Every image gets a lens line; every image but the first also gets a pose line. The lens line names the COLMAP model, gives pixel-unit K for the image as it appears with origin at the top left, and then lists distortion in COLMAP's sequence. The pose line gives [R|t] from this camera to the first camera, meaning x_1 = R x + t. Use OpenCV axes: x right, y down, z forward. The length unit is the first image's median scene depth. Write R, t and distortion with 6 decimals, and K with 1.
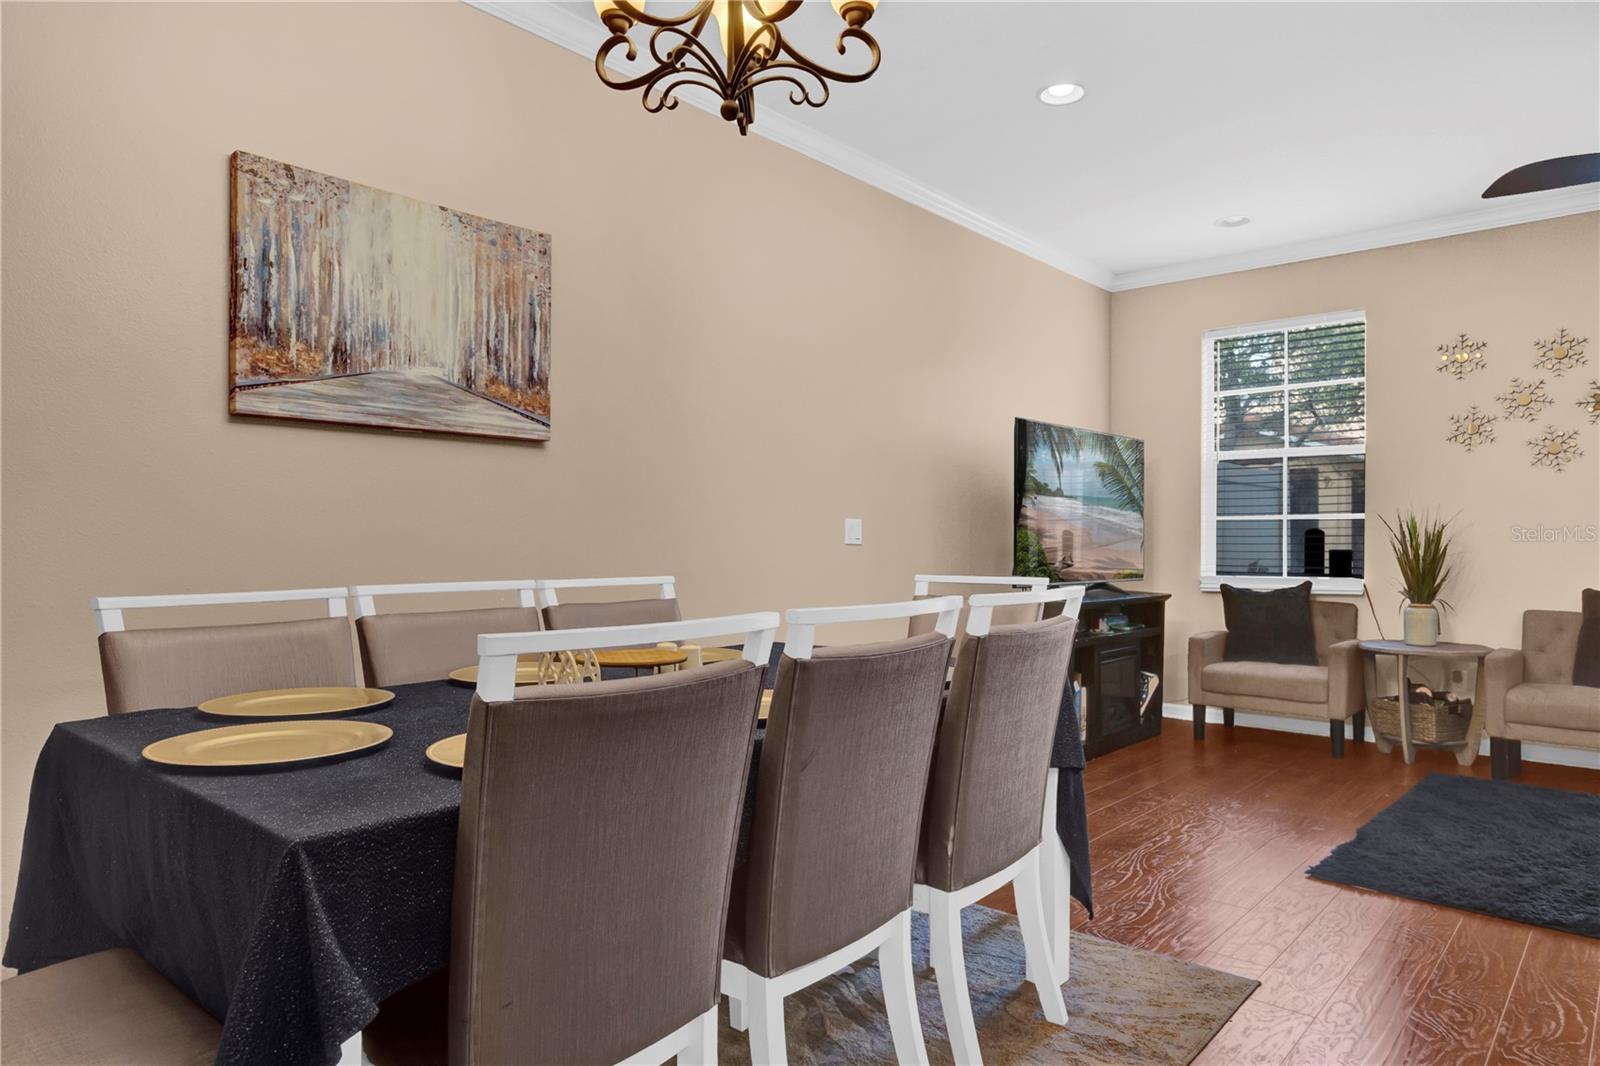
lens RADIAL K [[974.0, 0, 801.3], [0, 974.0, 538.5], [0, 0, 1]] dist [-0.010329, -0.001640]
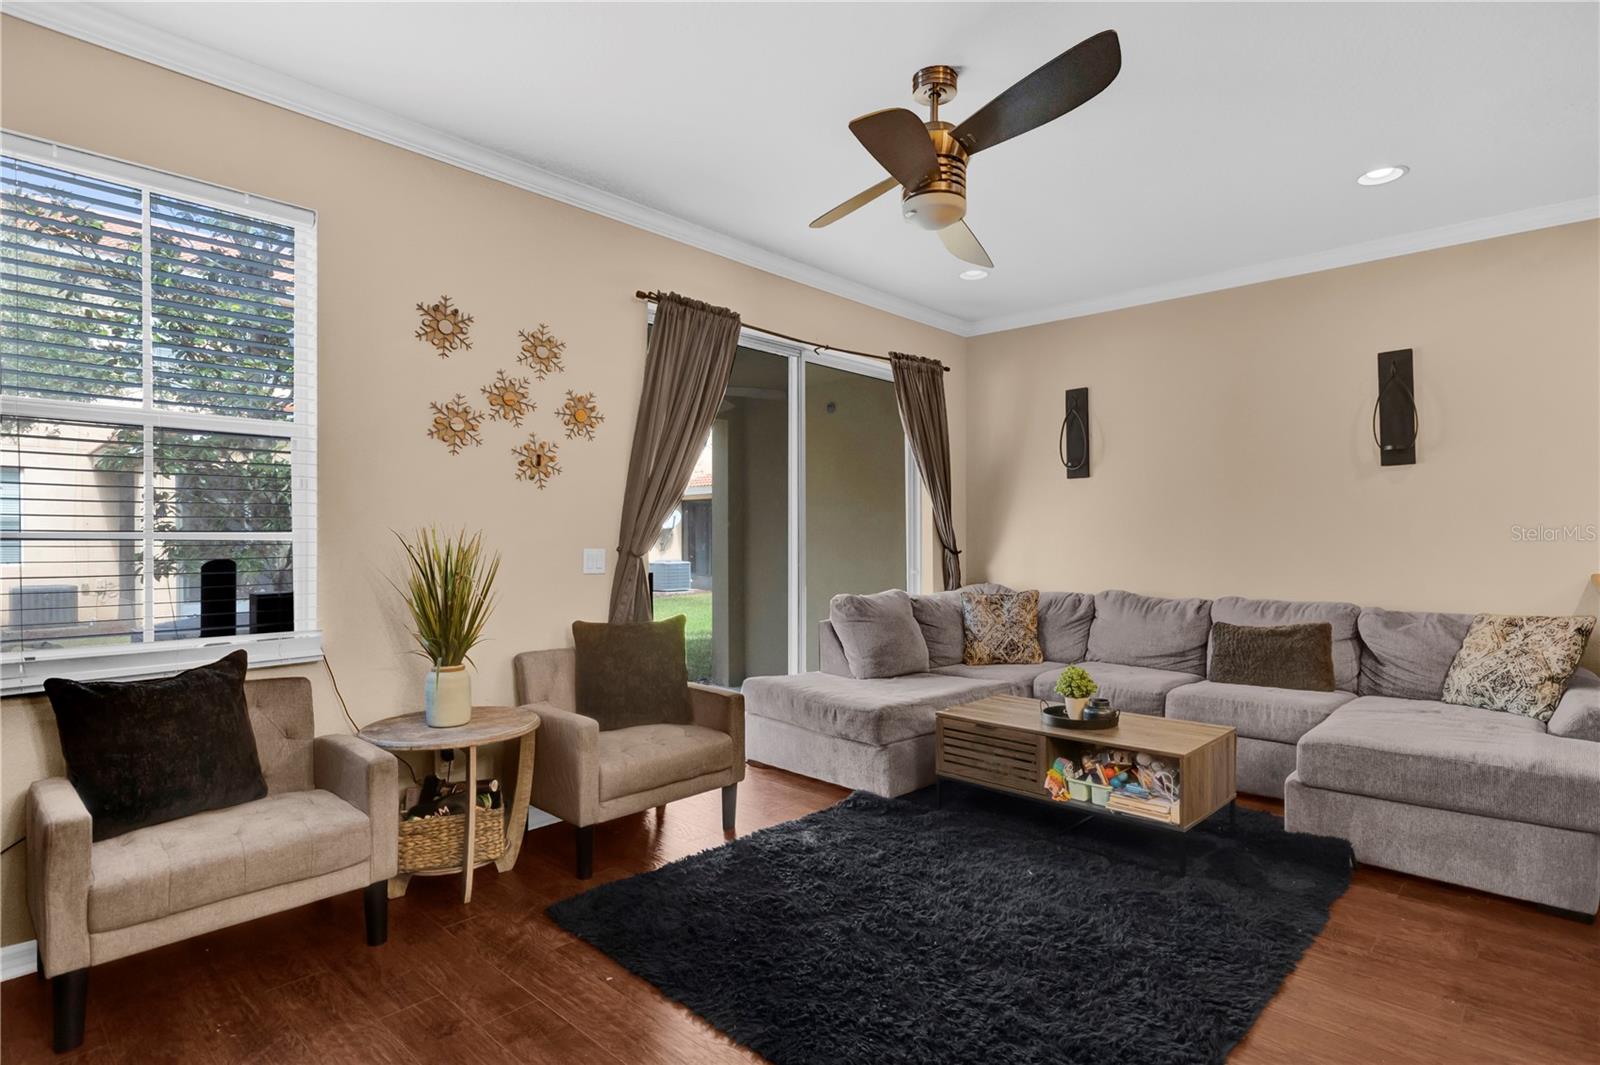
lens RADIAL K [[824.8, 0, 809.2], [0, 824.8, 533.0], [0, 0, 1]] dist [0.000401, -0.000586]
pose [[0.019448, 0.000107, 0.999811, 0.077944], [-0.001224, 0.999999, -0.000083, -0.046070], [-0.999810, -0.001222, 0.019449, 1.178044]]
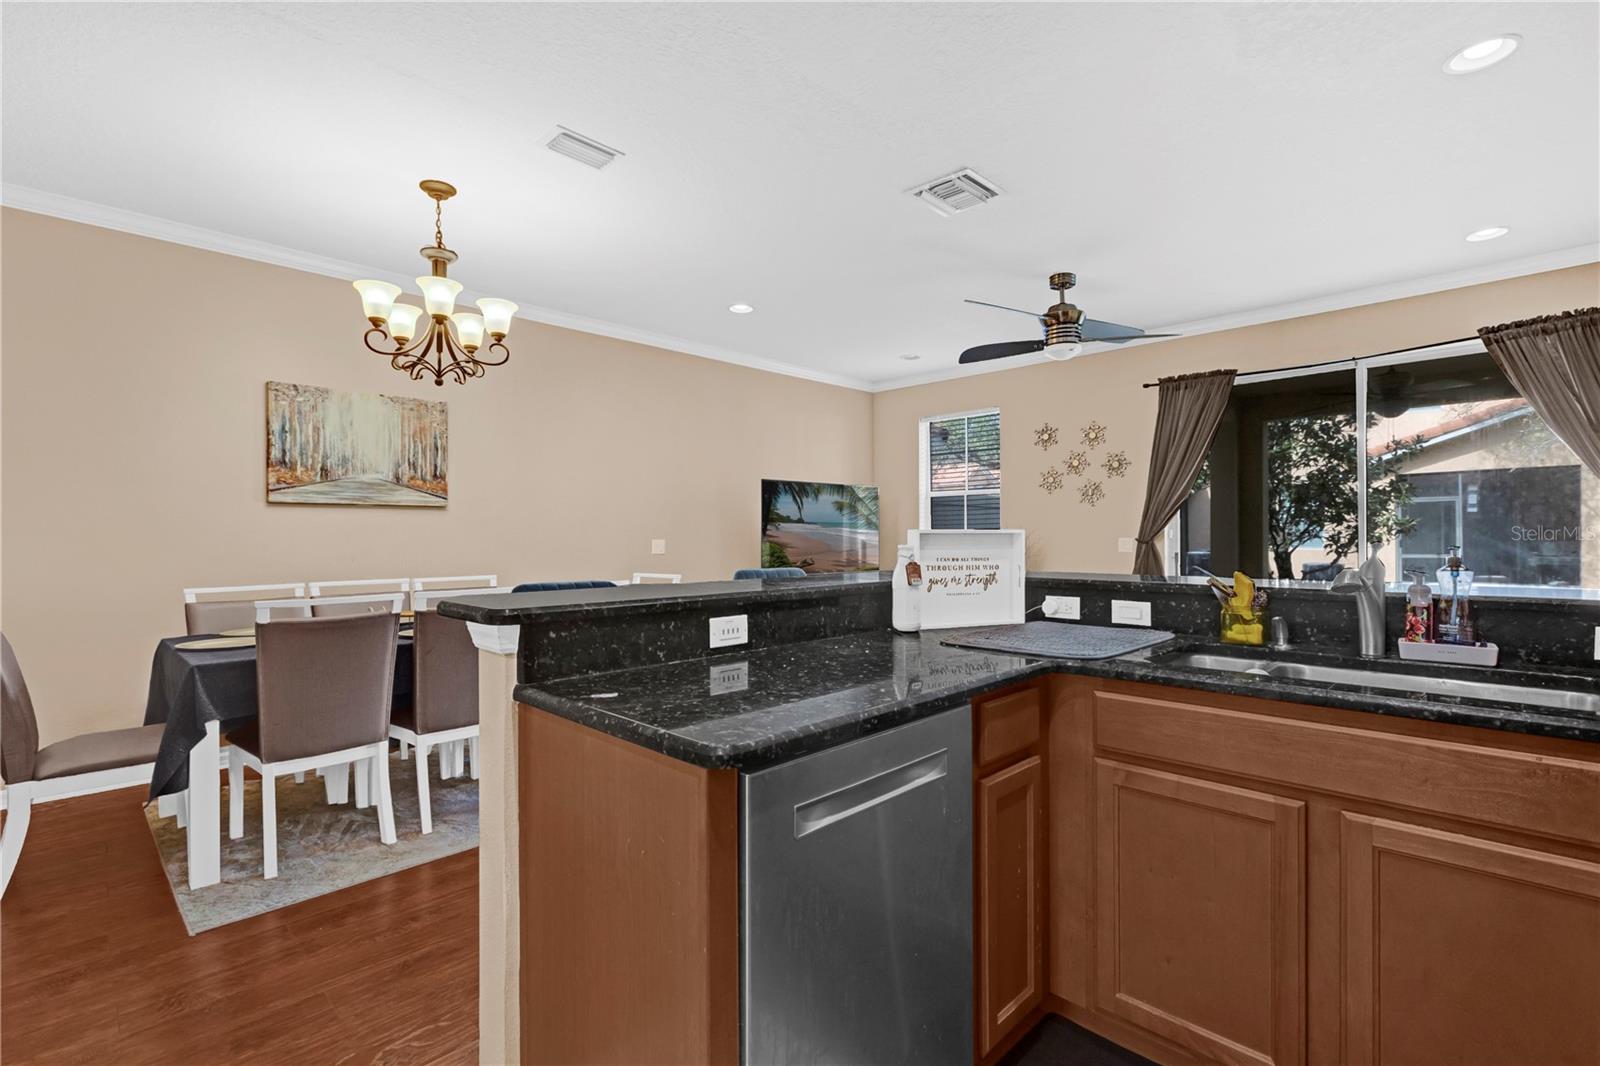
lens RADIAL K [[731.7, 0, 804.3], [0, 731.7, 535.2], [0, 0, 1]] dist [0.001843, 0.000746]
pose [[0.998122, -0.009532, -0.060504, 0.575283], [0.009434, 0.999954, -0.001904, -0.034007], [0.060519, 0.001330, 0.998166, -0.454699]]
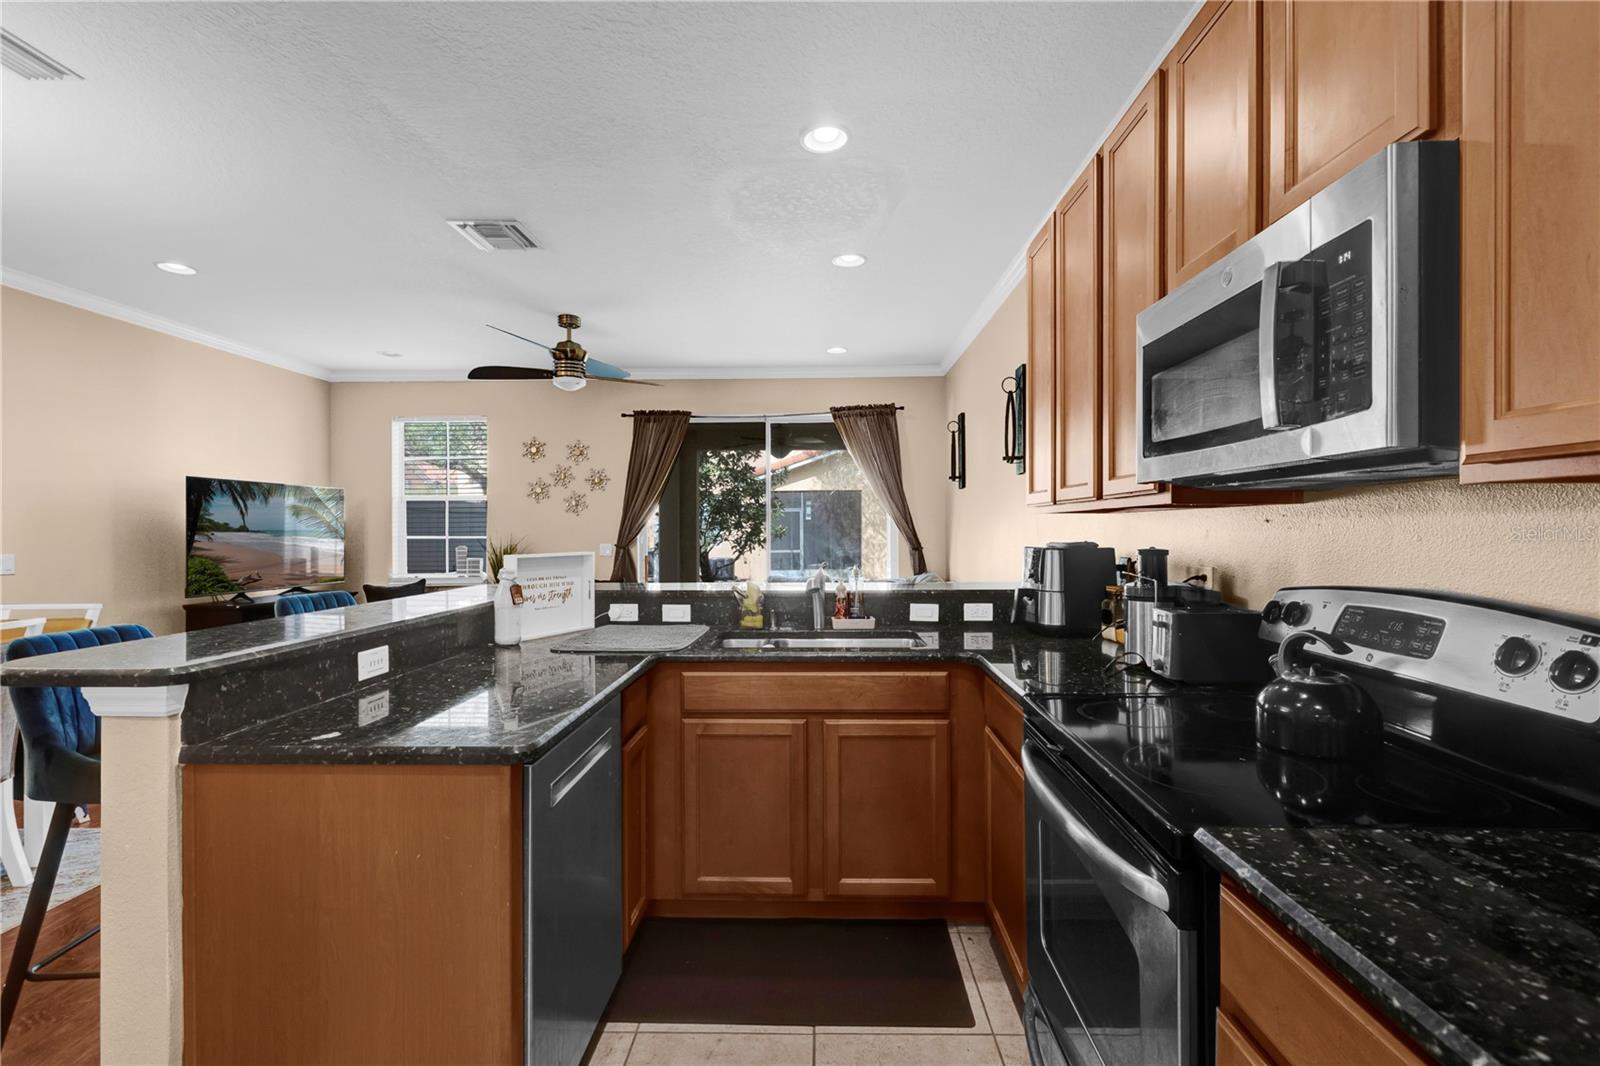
lens RADIAL K [[727.8, 0, 800.0], [0, 727.8, 533.0], [0, 0, 1]] dist [0.016291, 0.000314]
pose [[0.776520, -0.012424, 0.629970, 0.361396], [0.008476, 0.999921, 0.009272, -0.071878], [-0.630036, -0.001860, 0.776564, -0.579616]]
